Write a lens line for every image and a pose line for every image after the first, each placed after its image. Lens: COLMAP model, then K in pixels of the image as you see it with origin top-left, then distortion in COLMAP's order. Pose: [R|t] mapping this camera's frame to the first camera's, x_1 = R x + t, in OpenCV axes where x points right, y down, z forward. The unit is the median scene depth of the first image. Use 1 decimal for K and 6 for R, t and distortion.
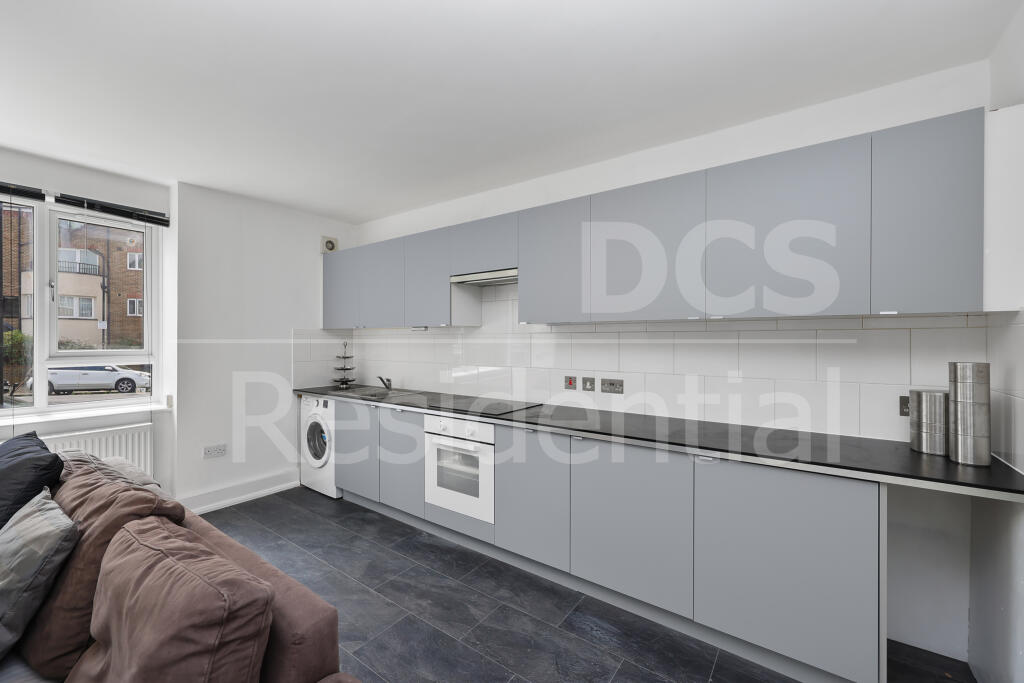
lens RADIAL K [[412.6, 0, 512.0], [0, 412.6, 341.5], [0, 0, 1]] dist [0.003793, 0.000307]
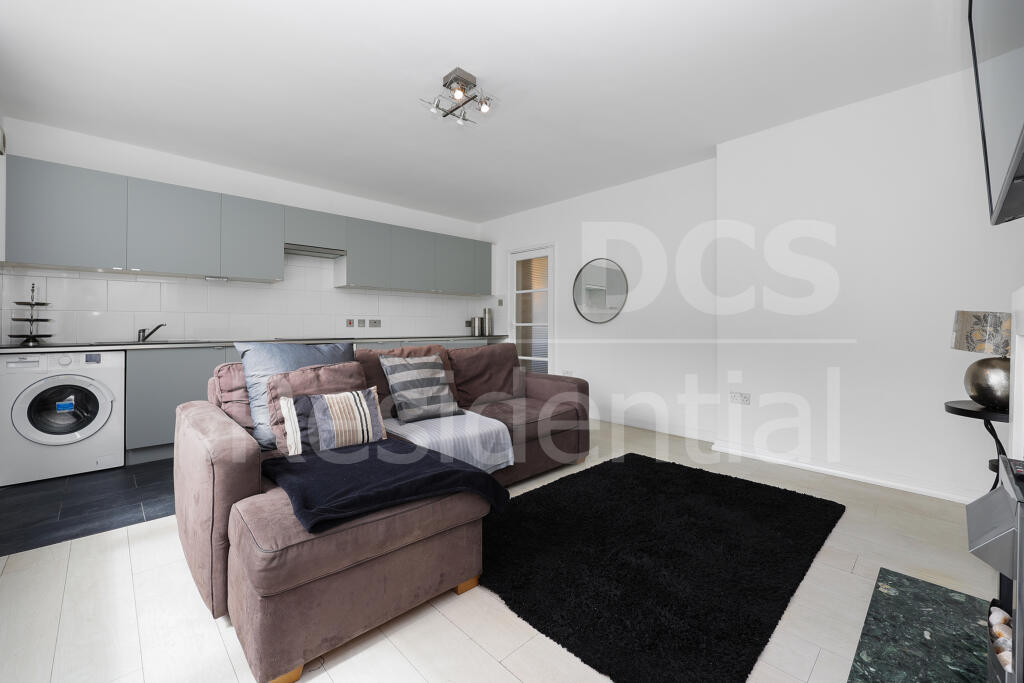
lens RADIAL K [[422.6, 0, 510.8], [0, 422.6, 328.0], [0, 0, 1]] dist [-0.000230, 0.000653]
pose [[0.180866, -0.003118, 0.983503, -1.538689], [0.004800, 0.999986, 0.002288, 0.128650], [-0.983496, 0.004307, 0.180879, 0.056377]]
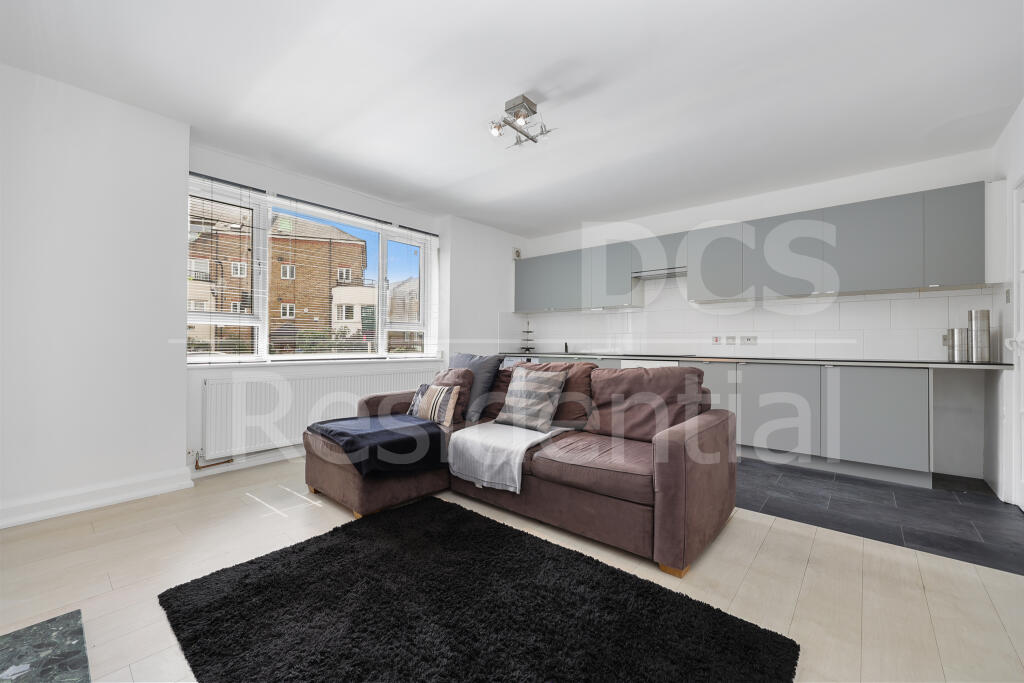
lens RADIAL K [[405.4, 0, 512.0], [0, 405.4, 341.5], [0, 0, 1]] dist [-0.001455, -0.000338]
pose [[0.996640, 0.003196, -0.081846, -0.538364], [-0.003901, 0.999957, -0.008458, 0.130516], [0.081815, 0.008749, 0.996609, -0.622946]]
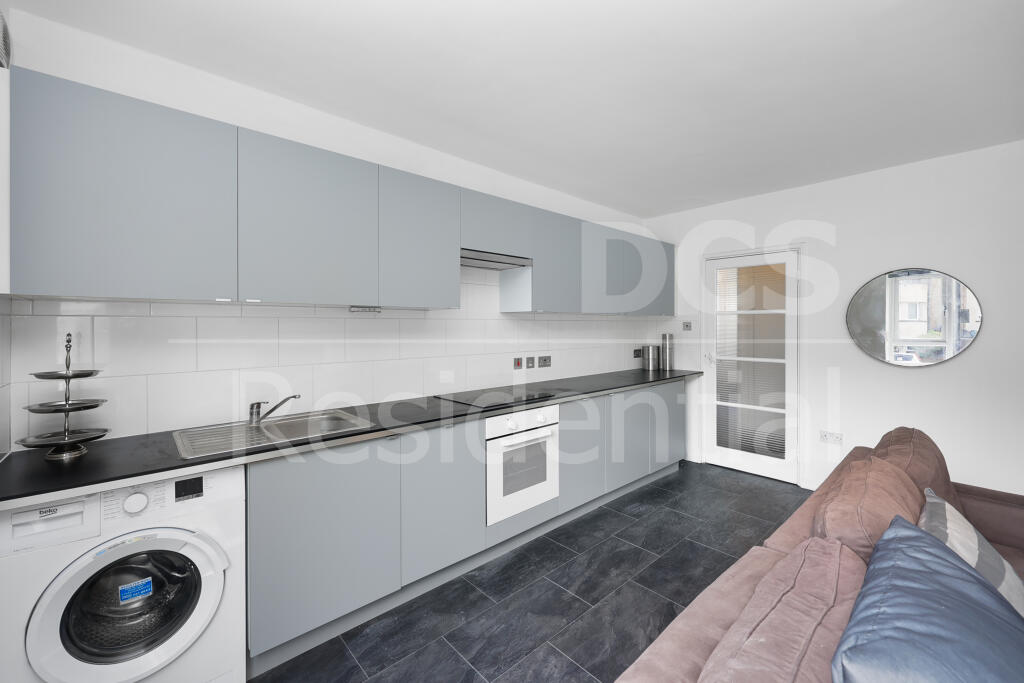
lens RADIAL K [[415.3, 0, 512.5], [0, 415.3, 330.1], [0, 0, 1]] dist [-0.000264, -0.000140]
pose [[0.205989, -0.008589, 0.978517, -1.066359], [0.010059, 0.999927, 0.006660, -0.000717], [-0.978503, 0.008471, 0.206060, 0.841495]]
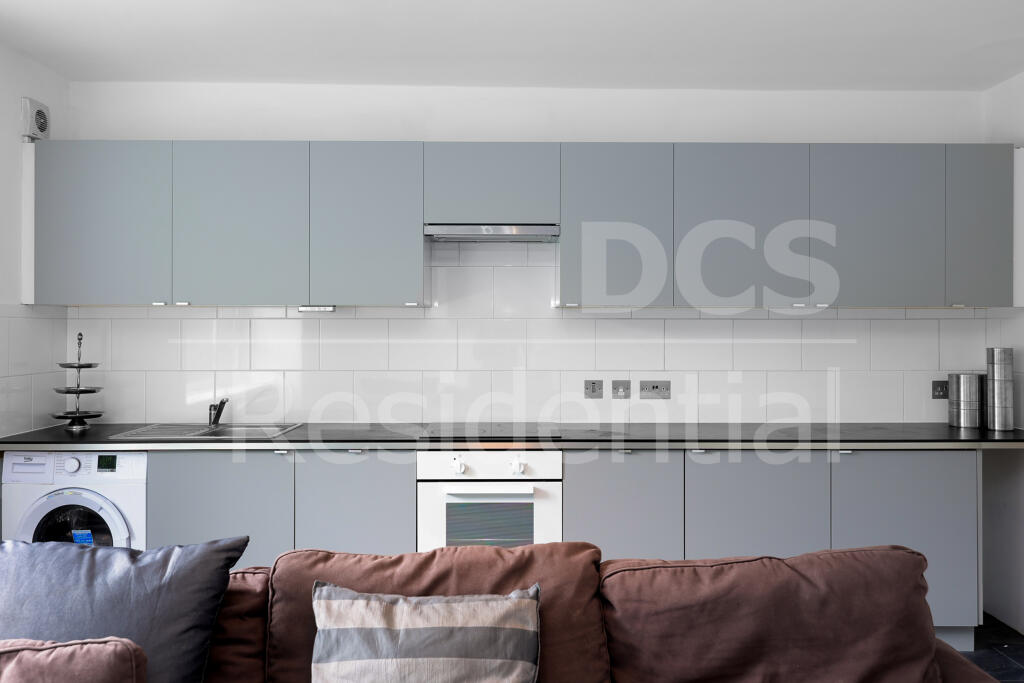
lens RADIAL K [[806.6, 0, 512.0], [0, 806.6, 341.5], [0, 0, 1]] dist [-0.002009, 0.000917]
pose [[0.805662, -0.008133, 0.592320, -0.858687], [0.002060, 0.999938, 0.010927, 0.002394], [-0.592372, -0.007583, 0.805629, -0.037687]]
